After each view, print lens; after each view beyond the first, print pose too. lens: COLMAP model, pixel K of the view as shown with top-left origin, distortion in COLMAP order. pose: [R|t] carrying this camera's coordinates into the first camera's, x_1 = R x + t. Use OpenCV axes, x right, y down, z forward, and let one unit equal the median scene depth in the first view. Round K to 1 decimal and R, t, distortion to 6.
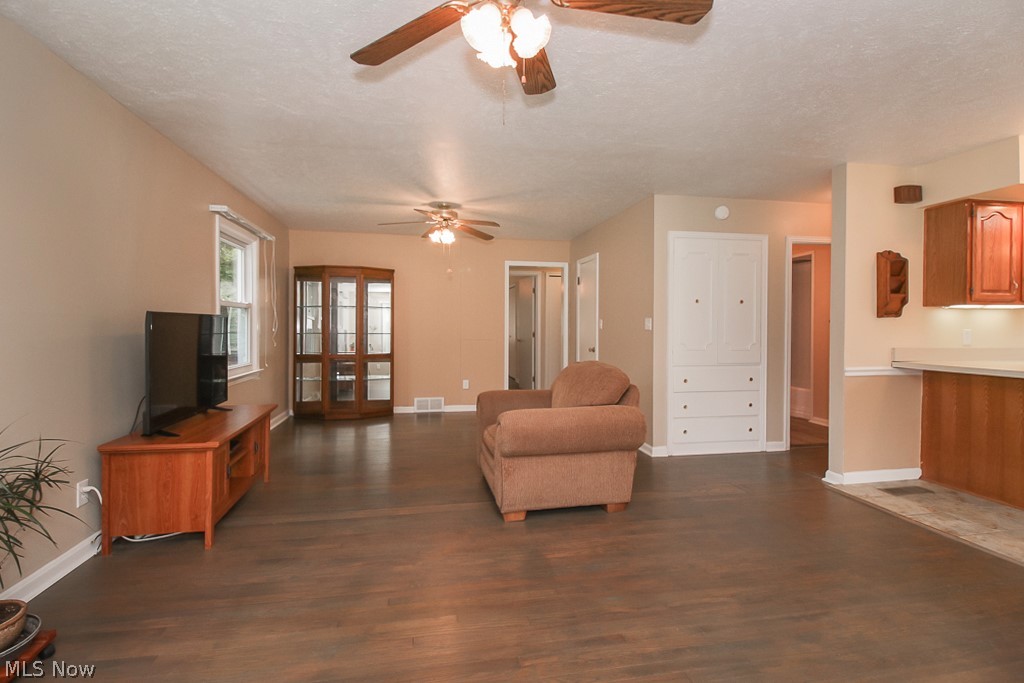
lens RADIAL K [[478.3, 0, 509.5], [0, 478.3, 327.4], [0, 0, 1]] dist [0.015076, -0.010652]
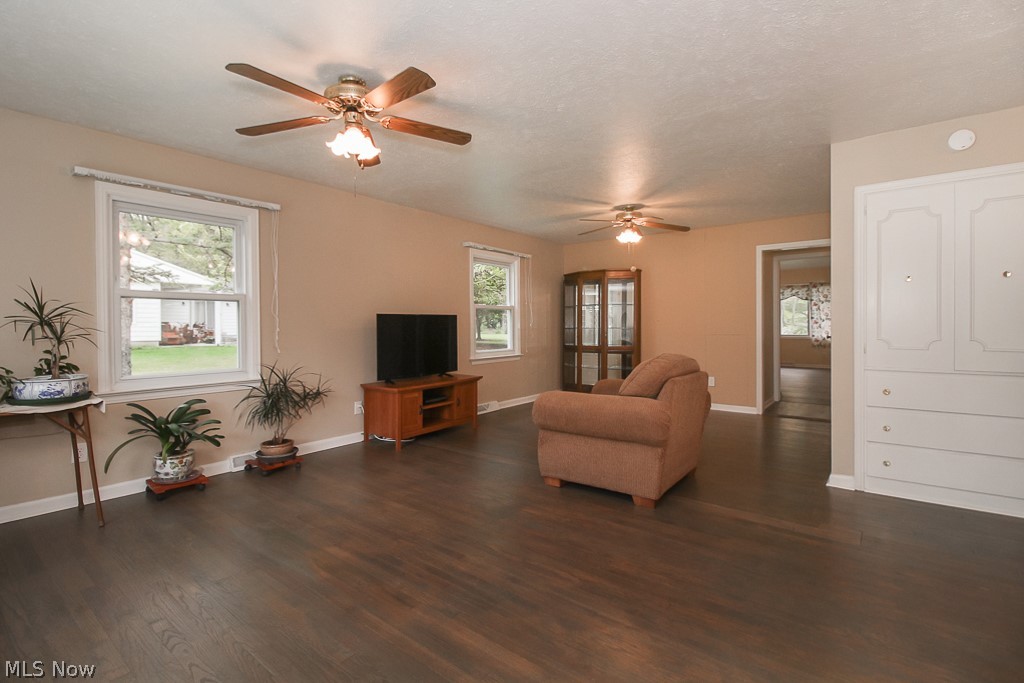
lens RADIAL K [[478.3, 0, 509.5], [0, 478.3, 327.4], [0, 0, 1]] dist [0.015076, -0.010652]
pose [[0.651000, -0.003569, -0.759069, 0.604049], [0.006516, 0.999978, 0.000887, 0.012191], [0.759049, -0.005524, 0.651010, 0.119619]]
